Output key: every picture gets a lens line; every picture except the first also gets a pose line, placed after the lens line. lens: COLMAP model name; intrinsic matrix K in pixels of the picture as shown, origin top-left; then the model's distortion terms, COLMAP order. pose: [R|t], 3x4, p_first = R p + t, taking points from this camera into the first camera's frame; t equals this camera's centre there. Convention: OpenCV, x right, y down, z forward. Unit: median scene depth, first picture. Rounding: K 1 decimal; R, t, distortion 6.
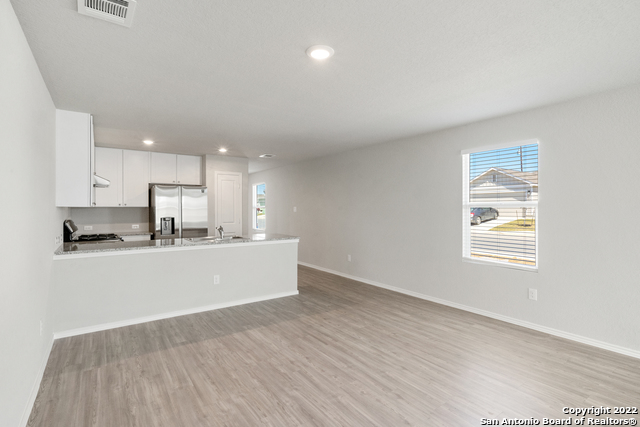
lens RADIAL K [[305.1, 0, 324.1], [0, 305.1, 206.6], [0, 0, 1]] dist [-0.001674, -0.000964]
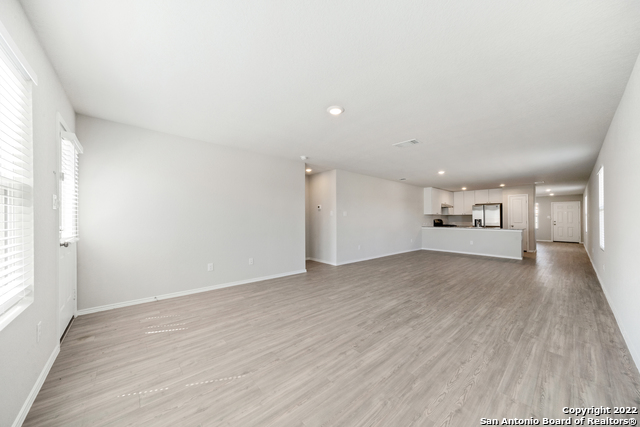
lens RADIAL K [[223.4, 0, 322.6], [0, 223.4, 217.2], [0, 0, 1]] dist [-0.005282, 0.000353]
pose [[0.096448, -0.006522, -0.995317, 1.347554], [0.001487, 0.999978, -0.006409, 0.040396], [0.995337, -0.000862, 0.096455, -0.389734]]
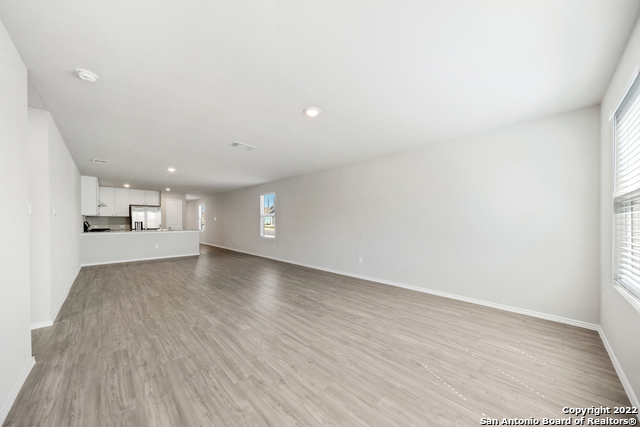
lens RADIAL K [[223.4, 0, 321.4], [0, 223.4, 219.0], [0, 0, 1]] dist [-0.005282, 0.000353]
pose [[0.989502, 0.000354, 0.144520, 0.666703], [0.000362, 0.999988, -0.004928, 0.034717], [-0.144520, 0.004928, 0.989490, -0.905404]]
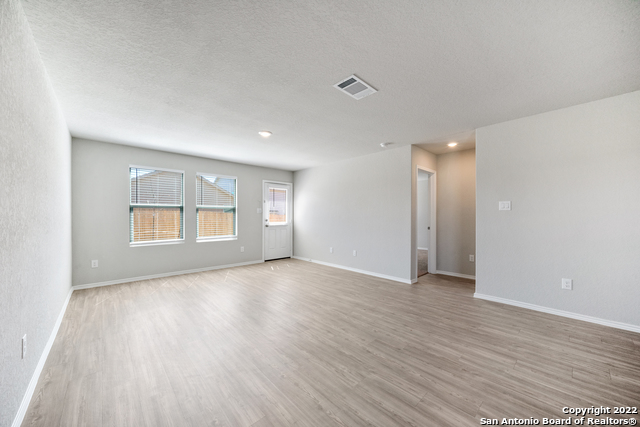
lens RADIAL K [[238.3, 0, 319.4], [0, 238.3, 212.5], [0, 0, 1]] dist [-0.004859, 0.000315]
pose [[-0.993536, 0.000153, -0.113518, 0.635125], [0.002413, 0.999802, -0.019771, 0.046088], [0.113492, -0.019917, -0.993339, 0.595749]]
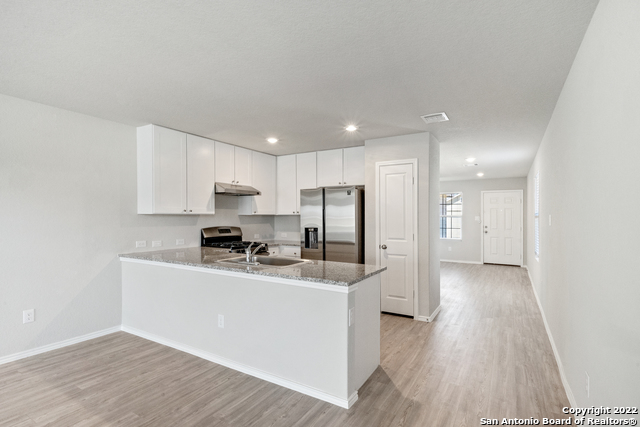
lens RADIAL K [[319.3, 0, 318.9], [0, 319.3, 221.4], [0, 0, 1]] dist [0.005813, 0.002761]
pose [[0.391463, 0.015544, -0.920063, 0.380882], [0.000216, 0.999856, 0.016984, 0.005776], [0.920194, -0.006847, 0.391403, 0.921087]]
